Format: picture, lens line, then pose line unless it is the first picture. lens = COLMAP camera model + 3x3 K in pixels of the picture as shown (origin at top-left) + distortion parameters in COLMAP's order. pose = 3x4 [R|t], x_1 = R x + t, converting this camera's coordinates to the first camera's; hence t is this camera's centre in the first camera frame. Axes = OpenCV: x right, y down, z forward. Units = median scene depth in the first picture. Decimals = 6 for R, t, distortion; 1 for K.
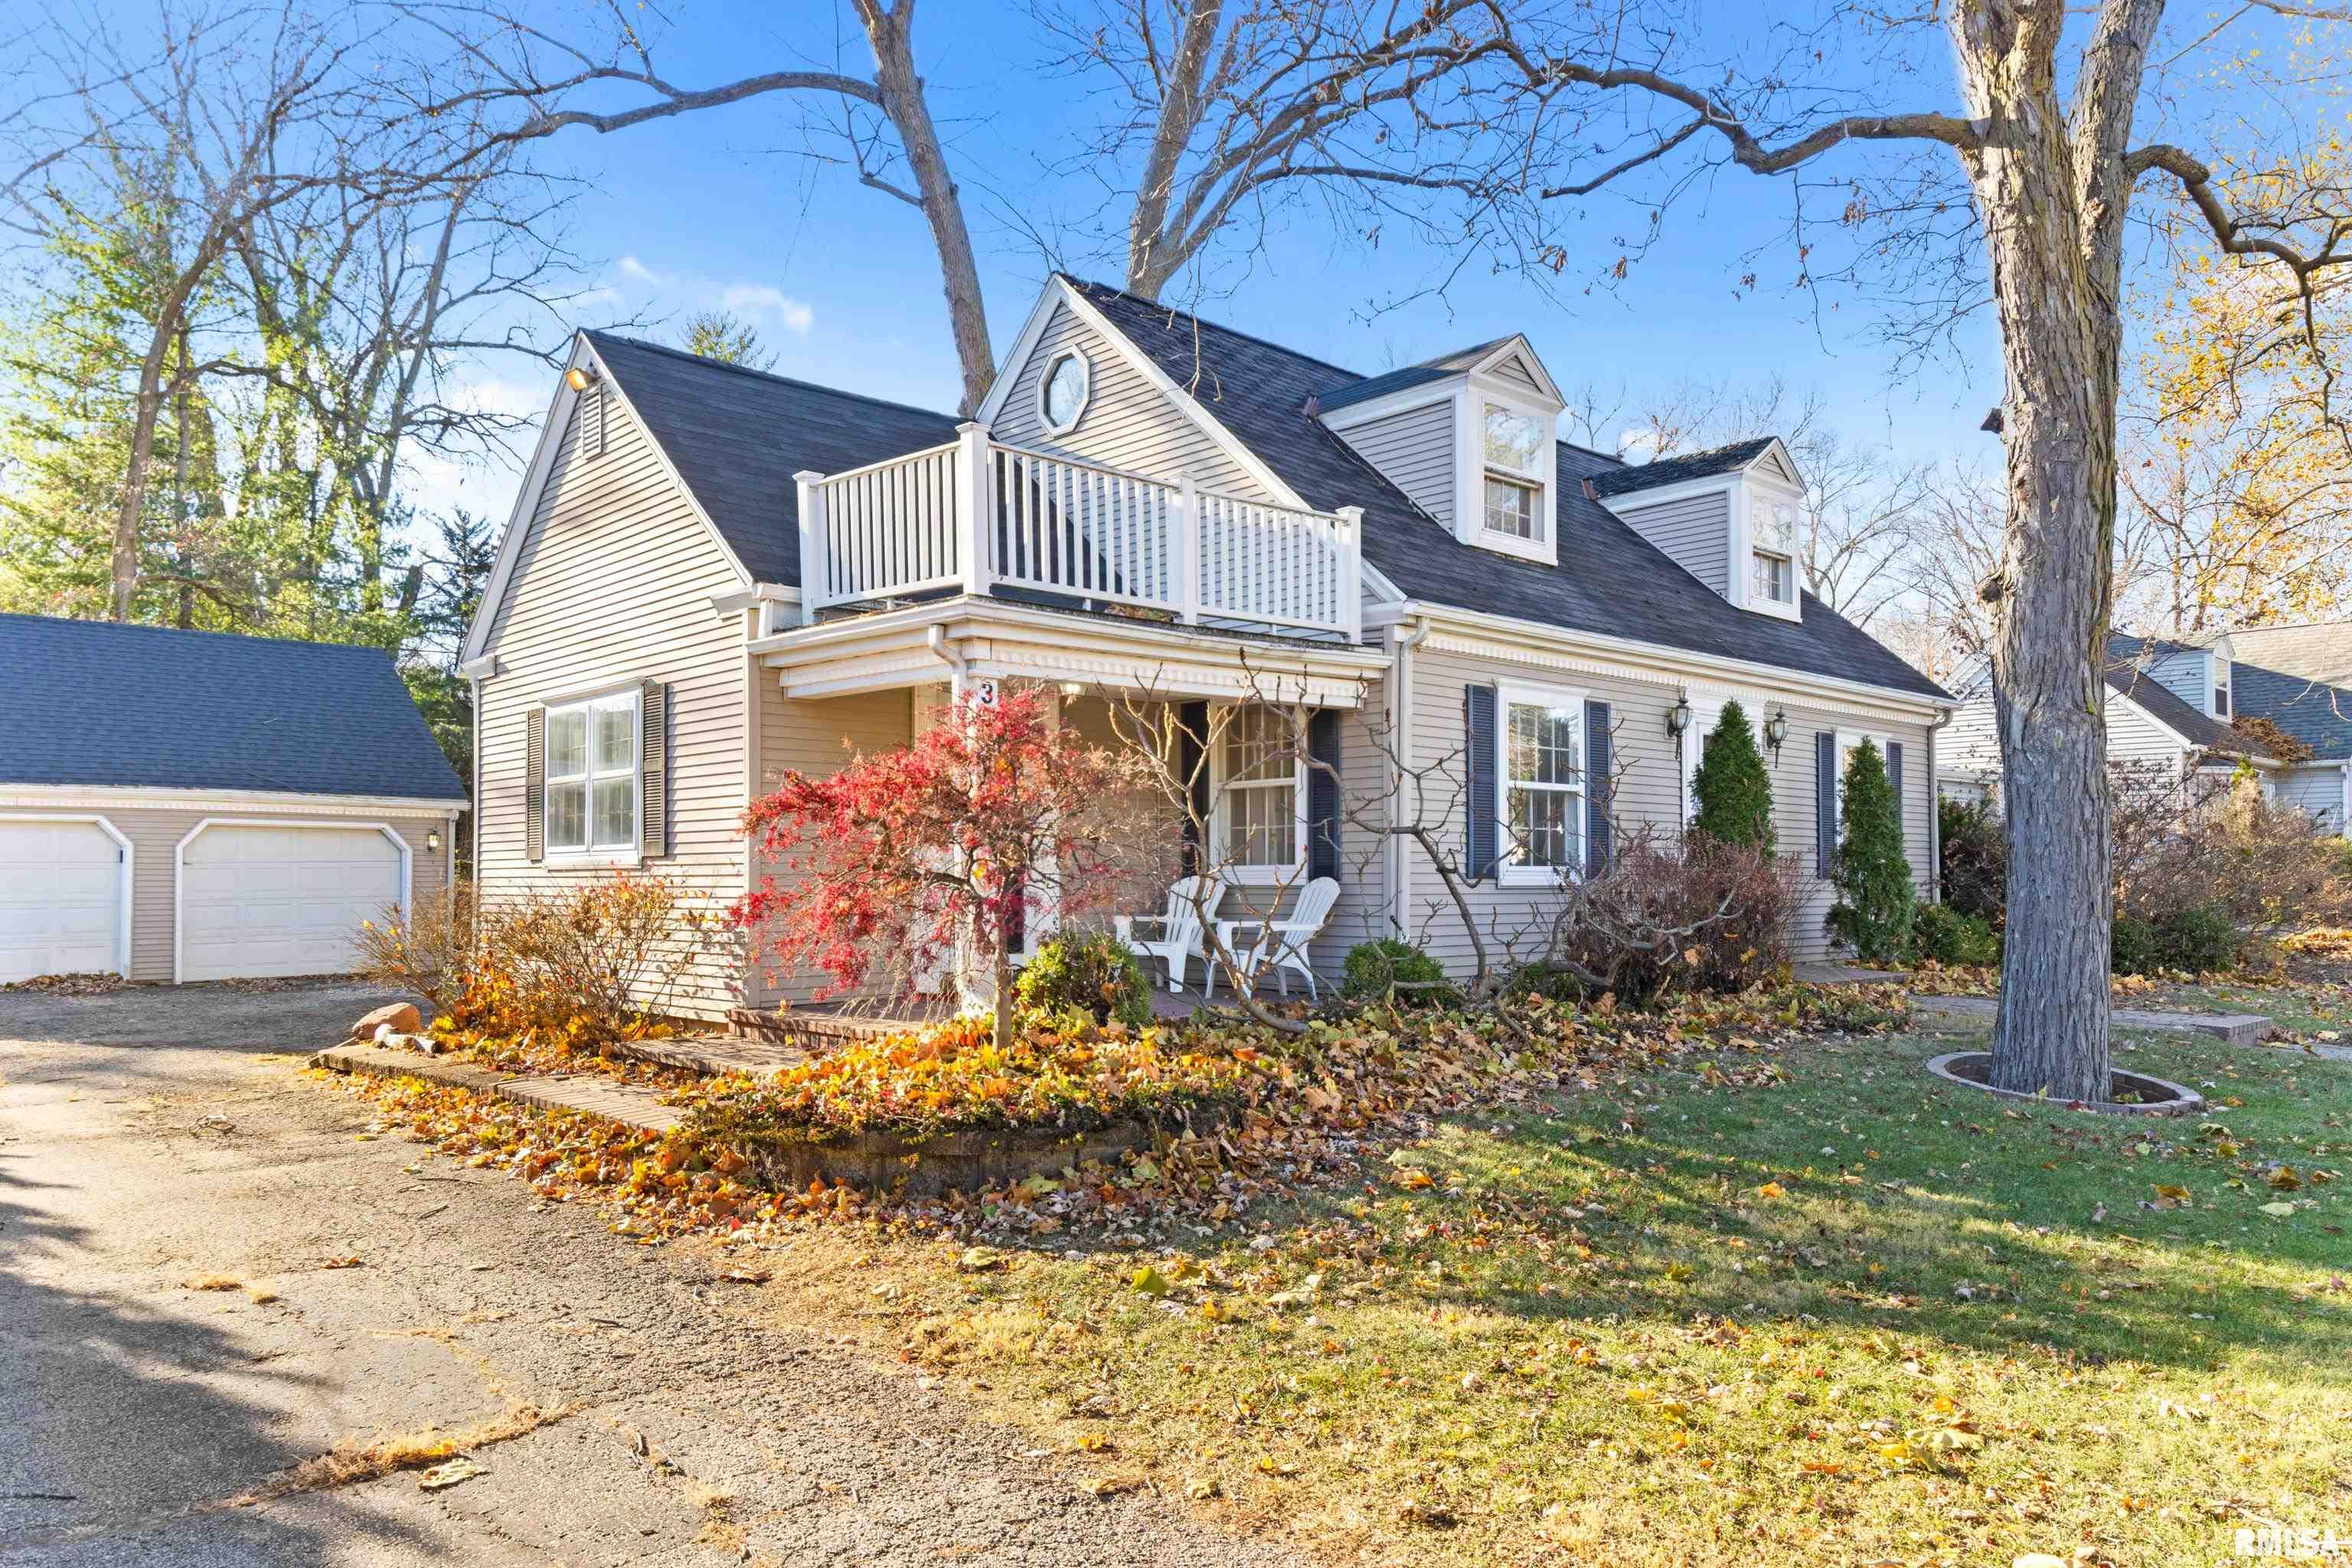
lens RADIAL K [[1652.8, 0, 1176.0], [0, 1652.8, 784.0], [0, 0, 1]] dist [0.001085, 0.000028]
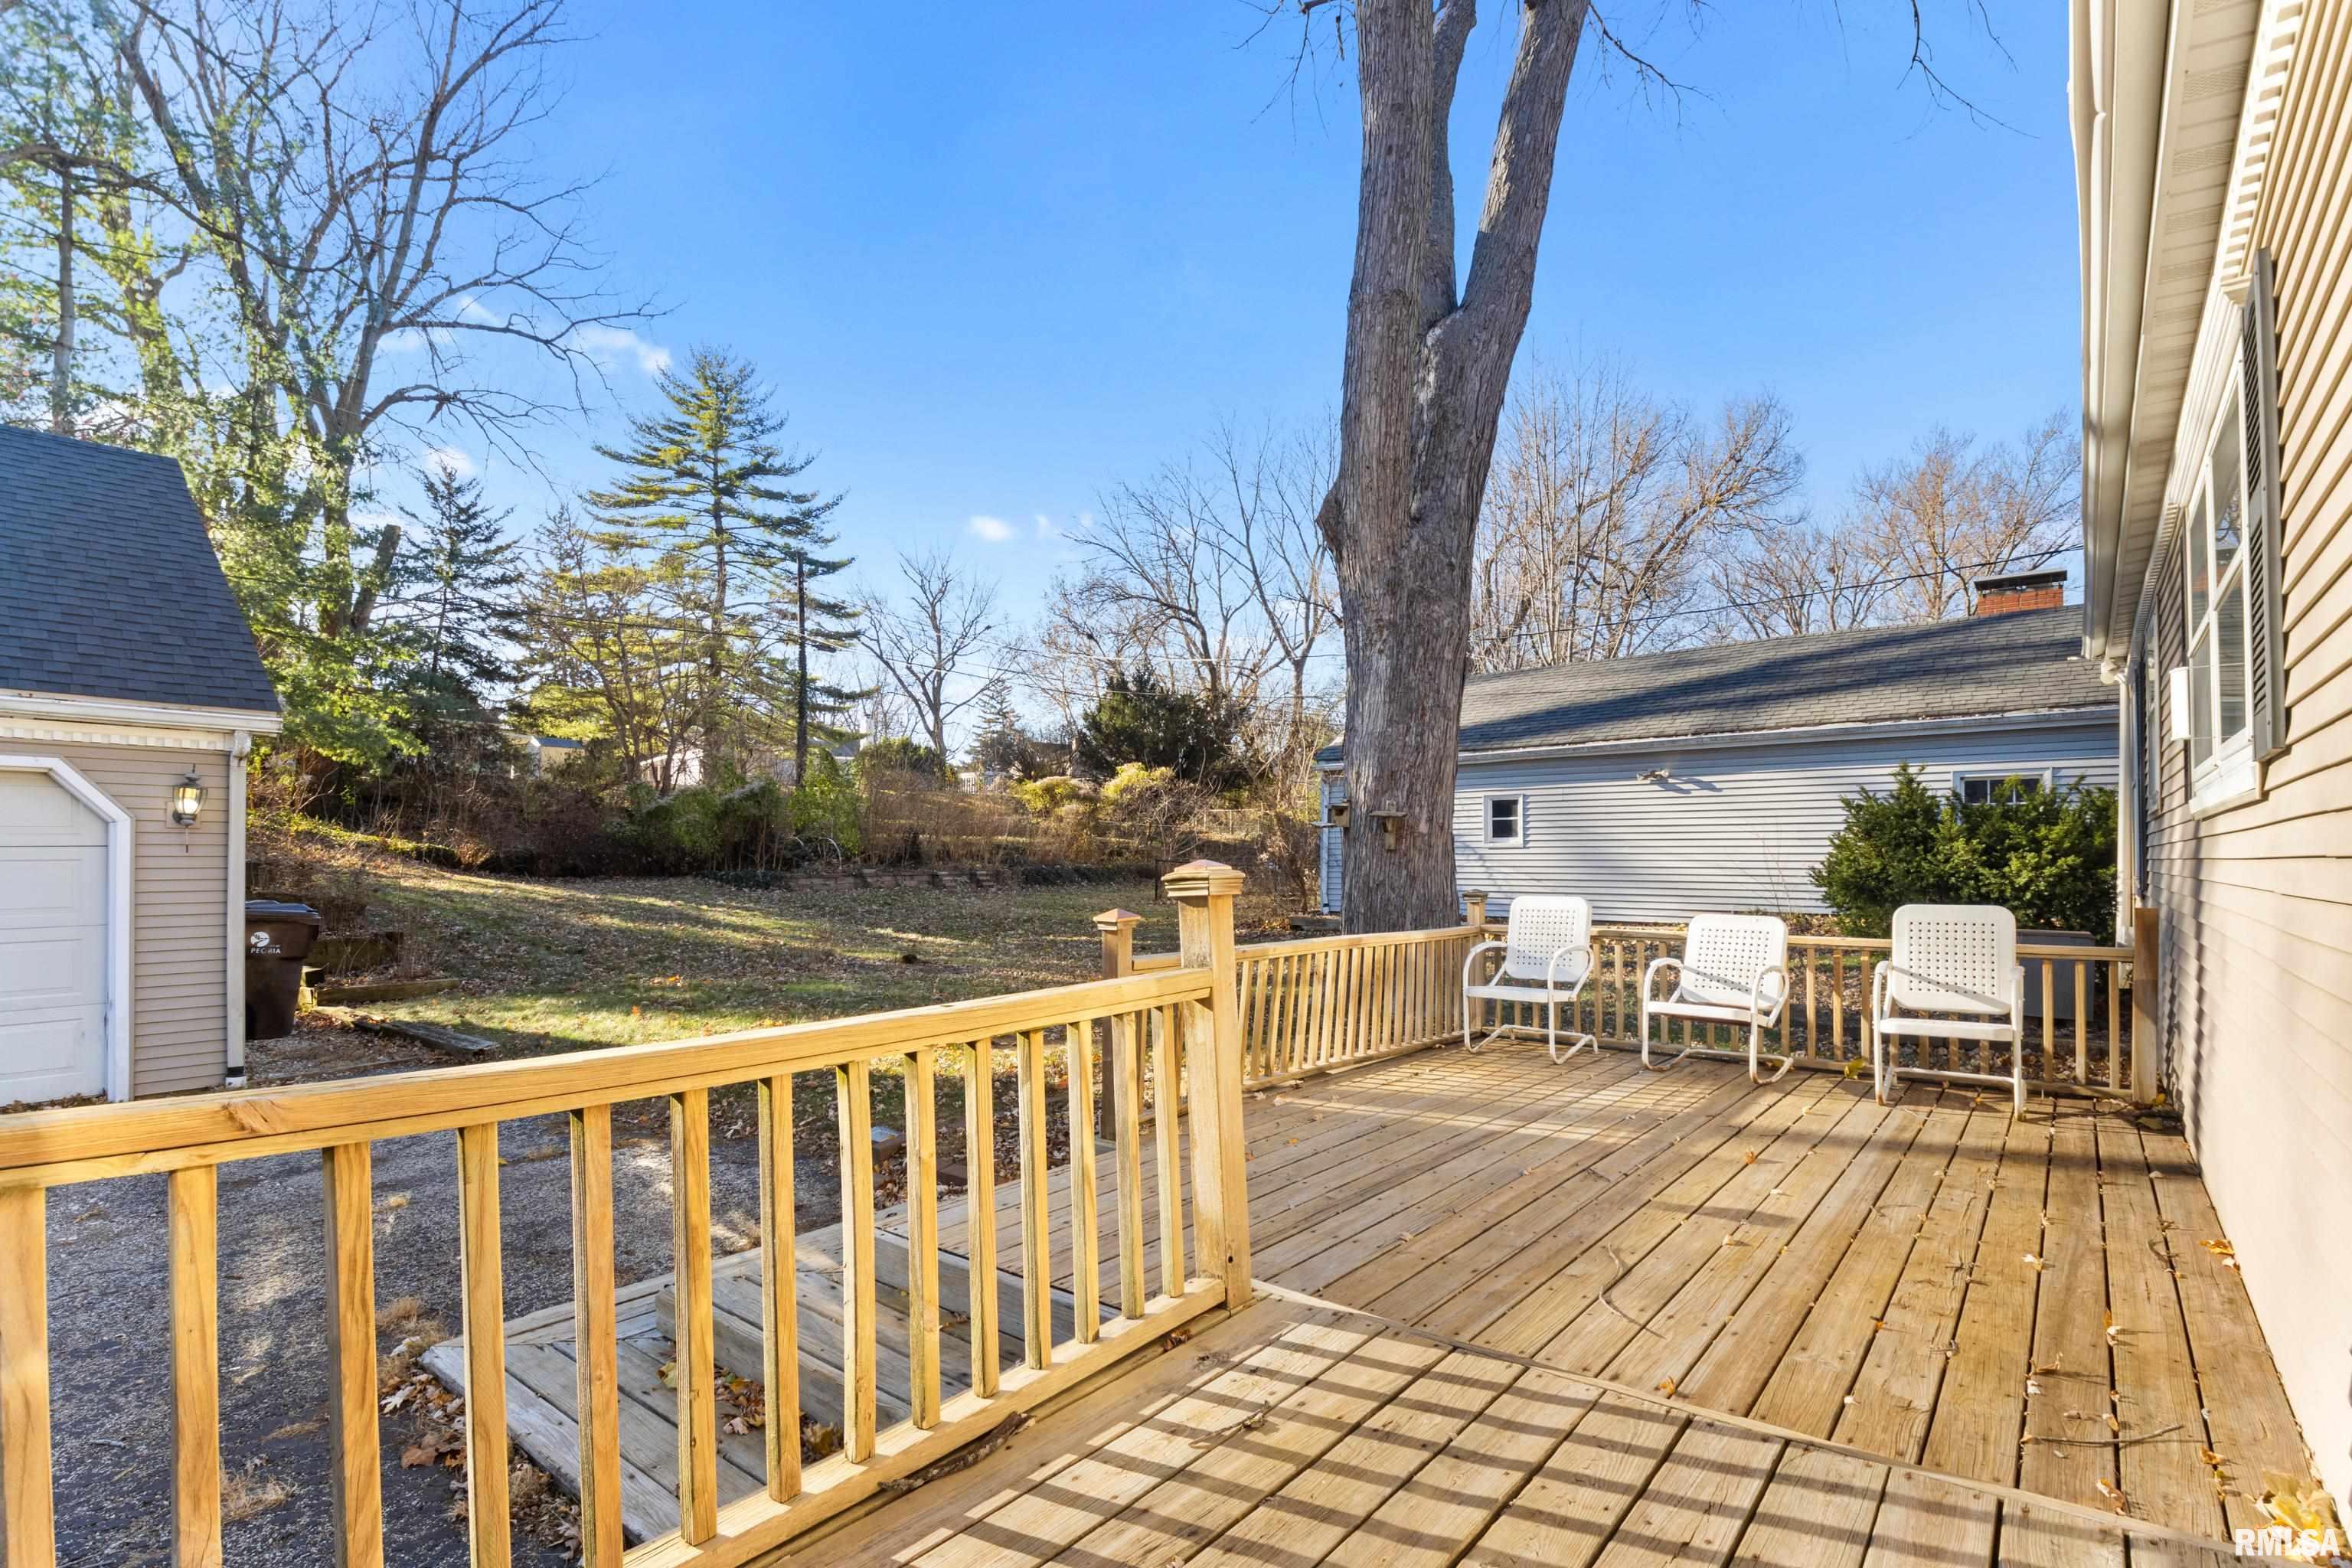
lens RADIAL K [[1105.8, 0, 1176.0], [0, 1105.8, 784.0], [0, 0, 1]] dist [0.000603, -0.000053]
pose [[0.989763, 0.010039, 0.142370, -0.110311], [-0.009435, 0.999943, -0.004912, 0.013885], [-0.142412, 0.003518, 0.989801, 0.320881]]
